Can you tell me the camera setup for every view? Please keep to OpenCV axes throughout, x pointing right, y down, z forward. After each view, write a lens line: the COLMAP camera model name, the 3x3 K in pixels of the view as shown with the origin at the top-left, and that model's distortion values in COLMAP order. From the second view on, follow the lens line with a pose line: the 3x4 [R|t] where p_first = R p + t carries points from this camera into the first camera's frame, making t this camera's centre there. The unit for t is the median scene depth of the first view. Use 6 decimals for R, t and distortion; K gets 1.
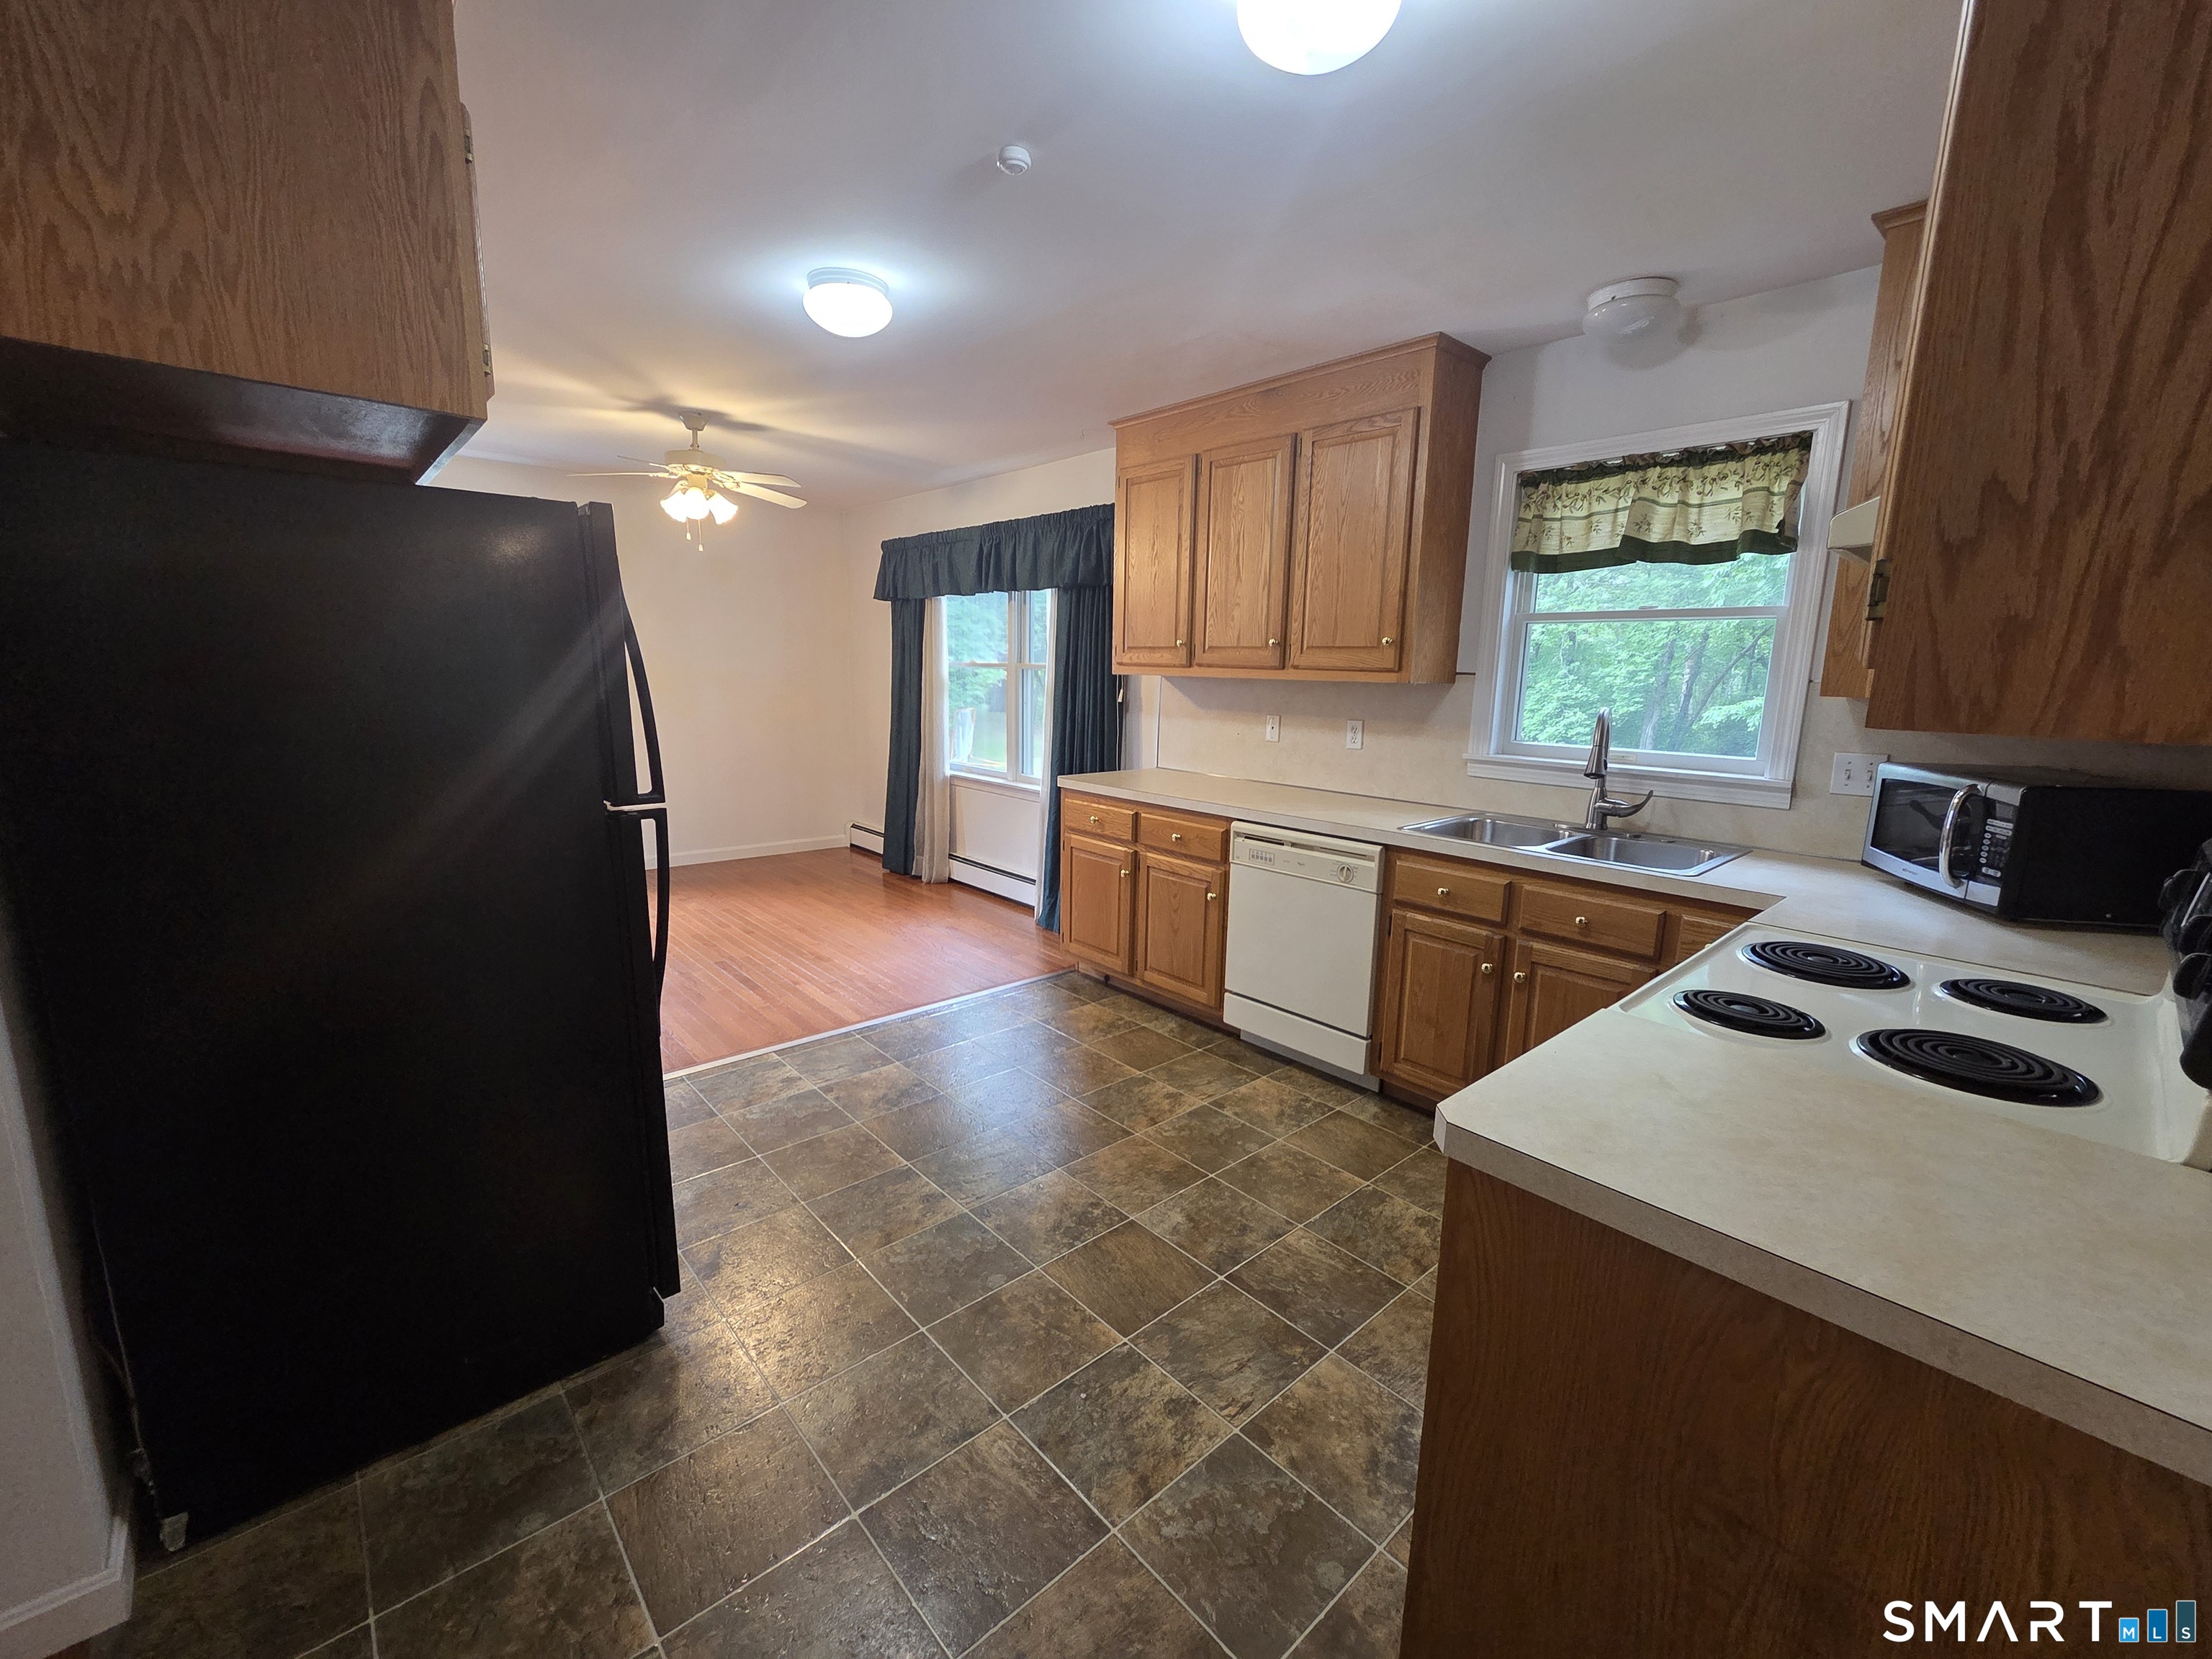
lens RADIAL K [[890.1, 0, 1110.9], [0, 890.1, 836.7], [0, 0, 1]] dist [-0.000148, -0.000078]
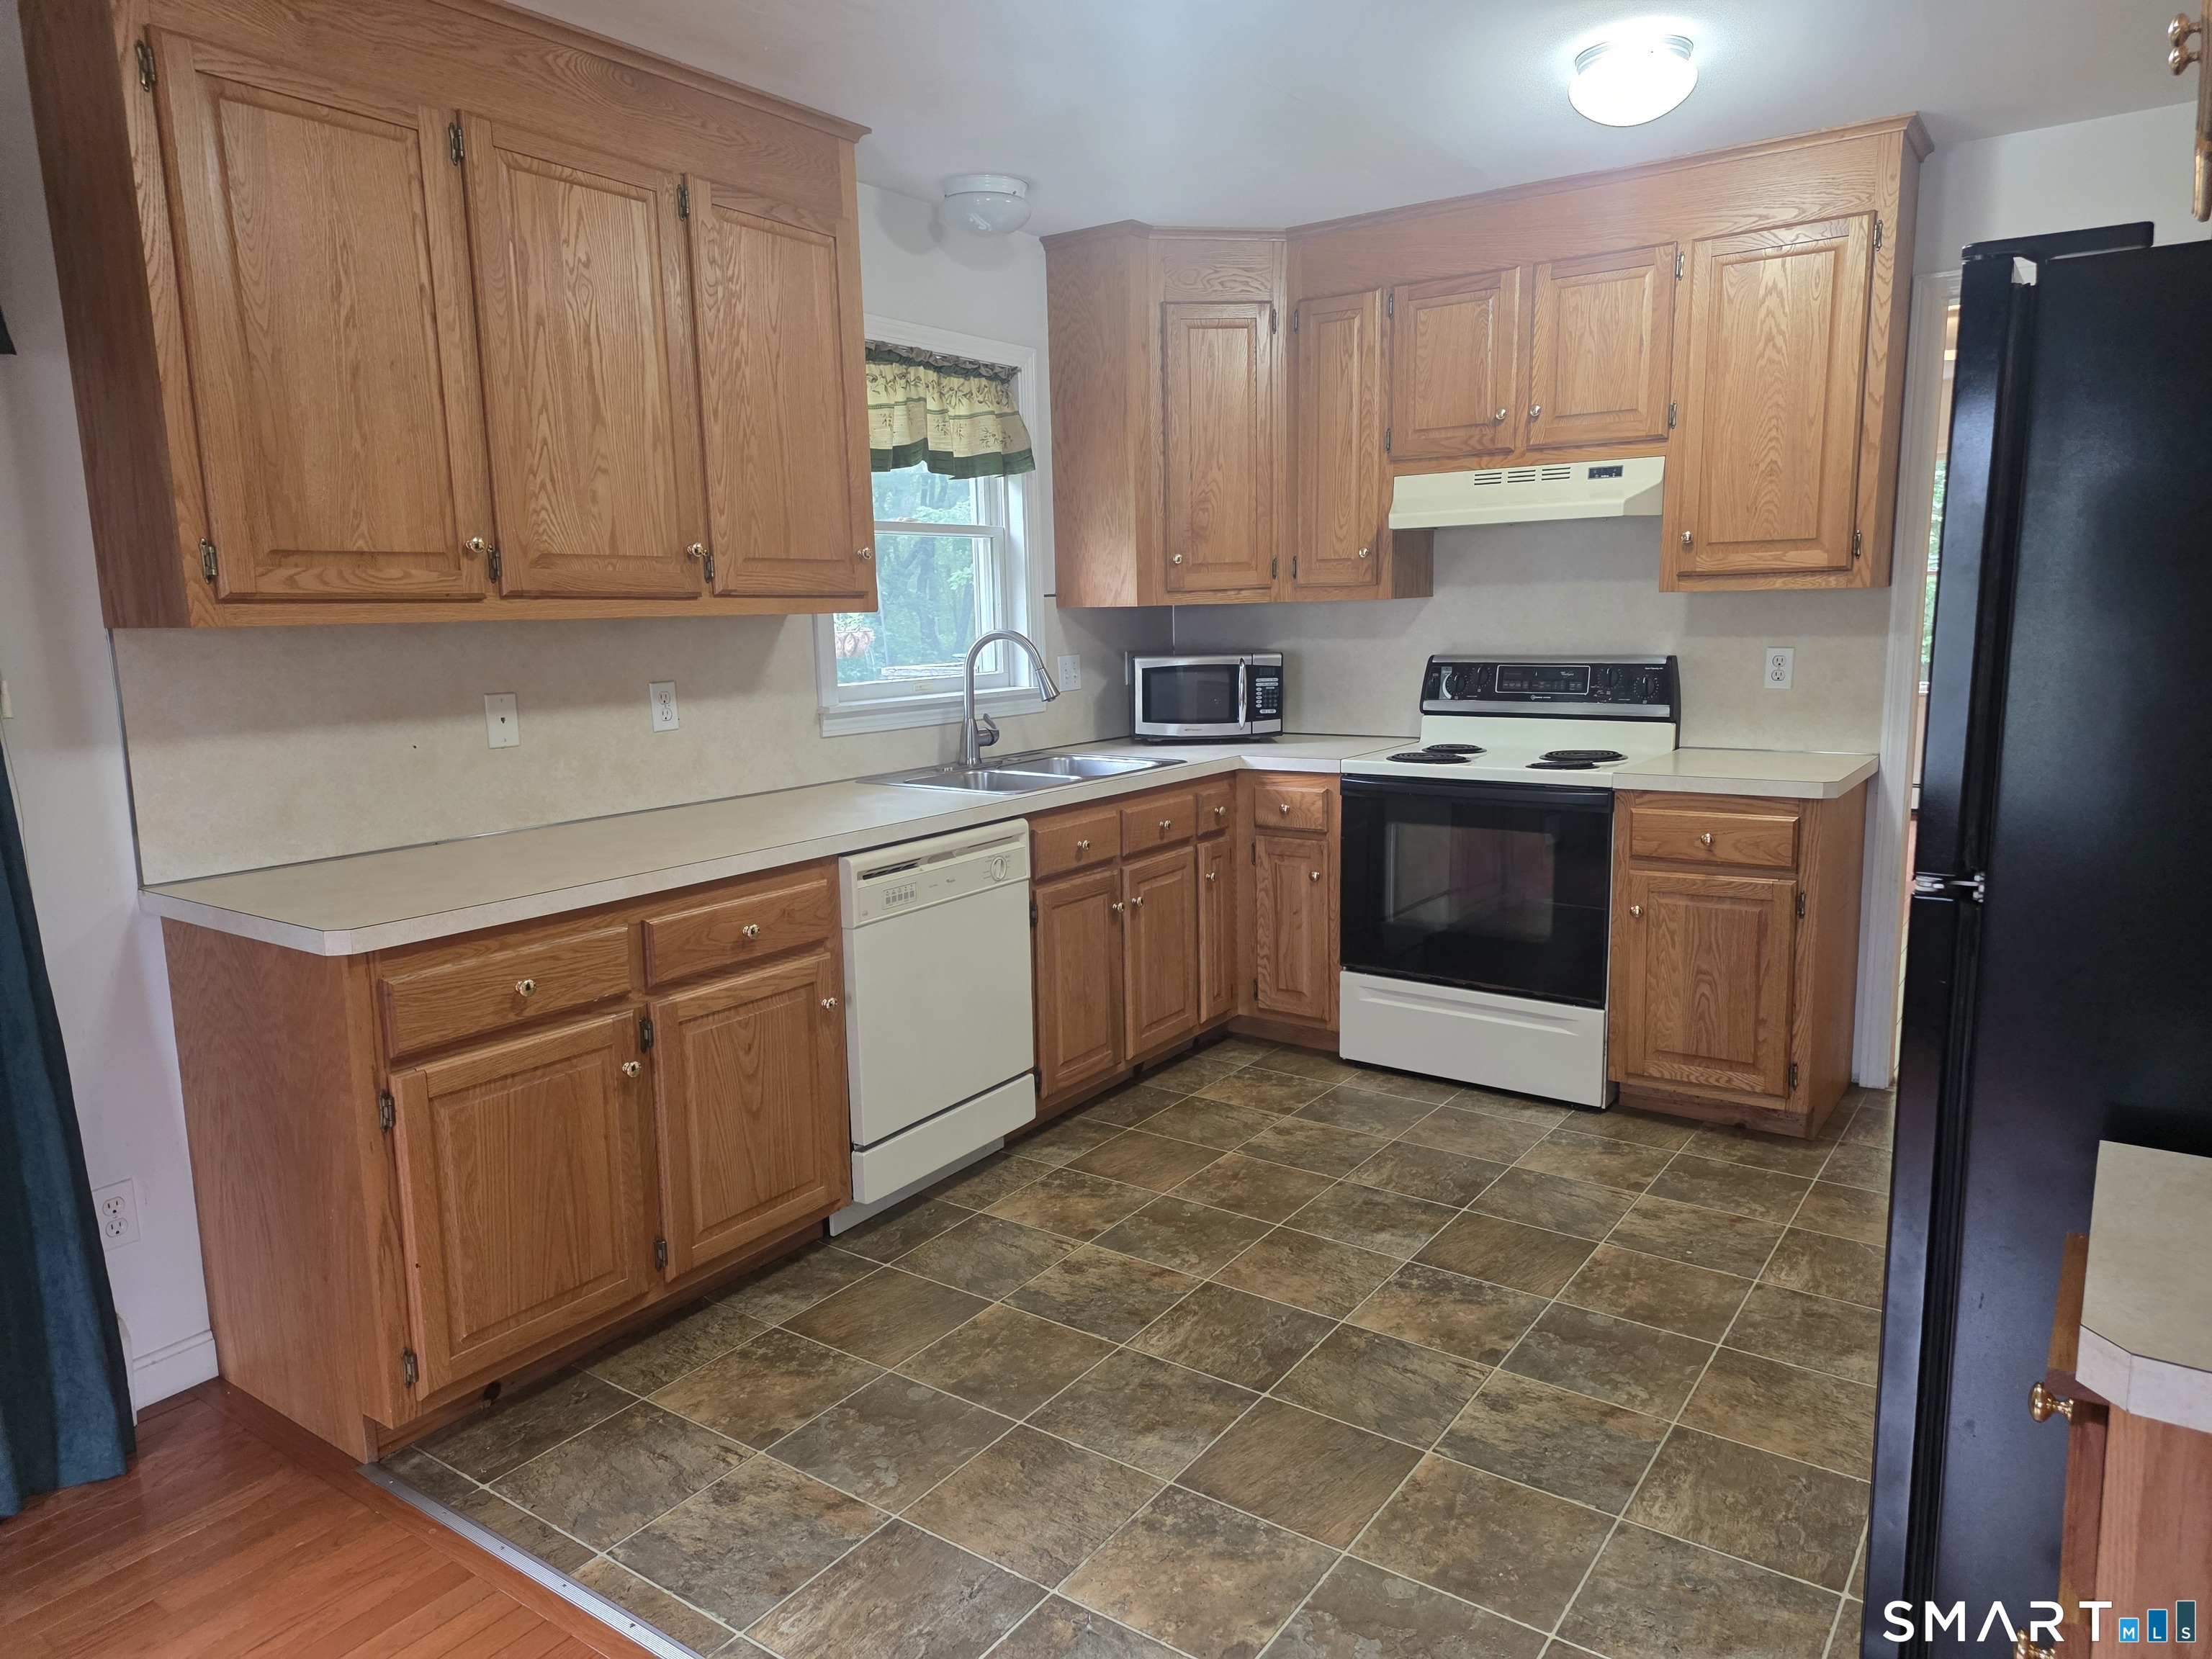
lens RADIAL K [[1459.2, 0, 1106.0], [0, 1459.2, 829.5], [0, 0, 1]] dist [0.139465, -0.202131]
pose [[-0.215731, -0.173323, 0.960947, -0.869634], [0.194918, 0.956670, 0.216310, -0.223614], [-0.956800, 0.233971, -0.172599, 1.063714]]
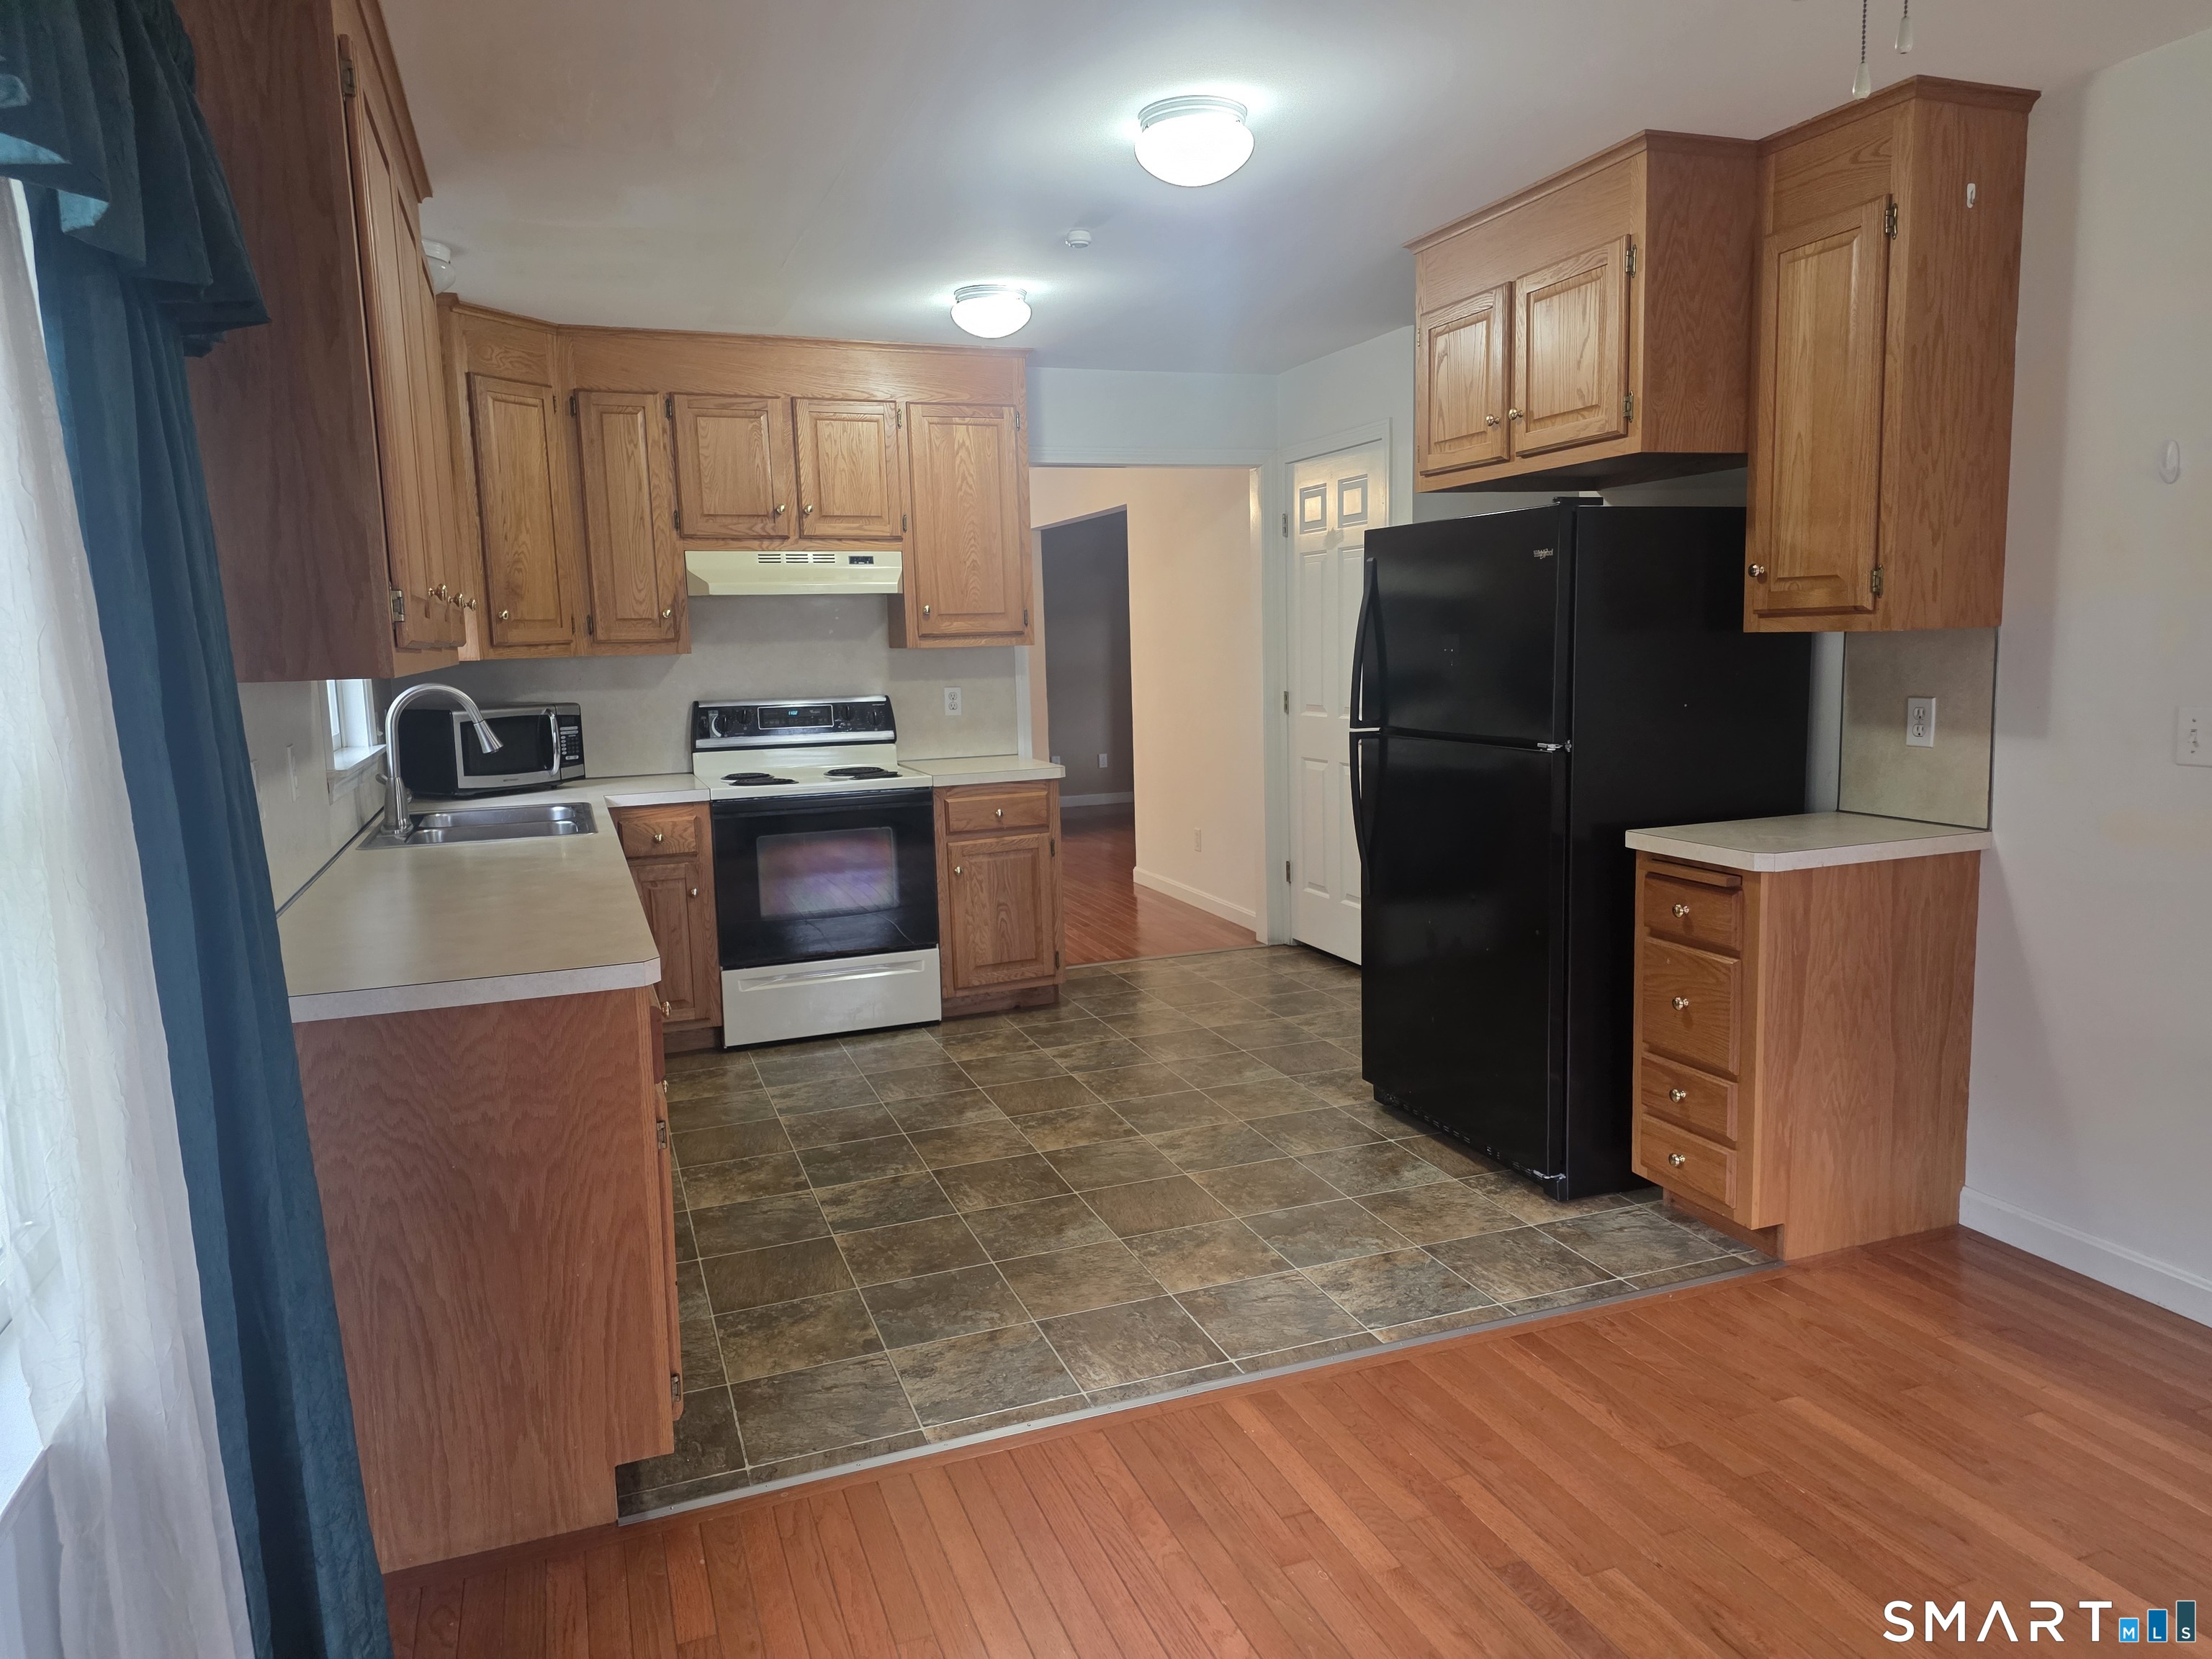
lens RADIAL K [[1459.2, 0, 1106.0], [0, 1459.2, 829.5], [0, 0, 1]] dist [0.139465, -0.202131]
pose [[-0.931165, -0.047345, 0.361510, -0.572320], [0.072281, 0.947881, 0.310318, -0.374914], [-0.357360, 0.315087, -0.879212, 1.884963]]
